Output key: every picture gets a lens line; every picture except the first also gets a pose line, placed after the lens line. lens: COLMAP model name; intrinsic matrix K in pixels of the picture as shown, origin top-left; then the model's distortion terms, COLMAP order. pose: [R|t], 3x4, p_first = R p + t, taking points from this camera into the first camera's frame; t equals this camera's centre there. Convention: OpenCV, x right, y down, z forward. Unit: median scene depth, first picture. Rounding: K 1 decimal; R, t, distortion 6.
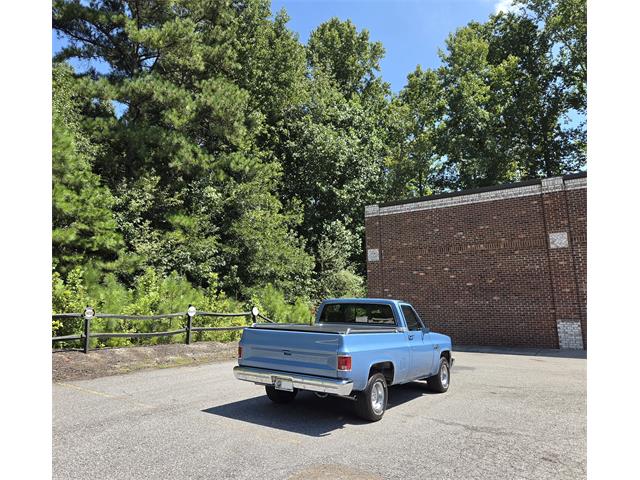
lens RADIAL K [[434.6, 0, 293.0], [0, 434.6, 234.2], [0, 0, 1]] dist [0.073994, -0.055043]
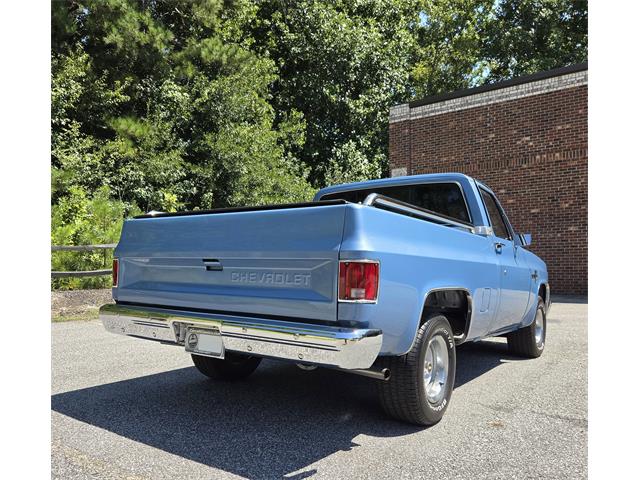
lens RADIAL K [[486.1, 0, 301.2], [0, 486.1, 271.8], [0, 0, 1]] dist [0.070773, -0.088596]
pose [[0.999992, -0.003706, 0.001285, 0.019700], [0.003427, 0.984793, 0.173700, 0.060706], [-0.001909, -0.173694, 0.984798, 0.171710]]
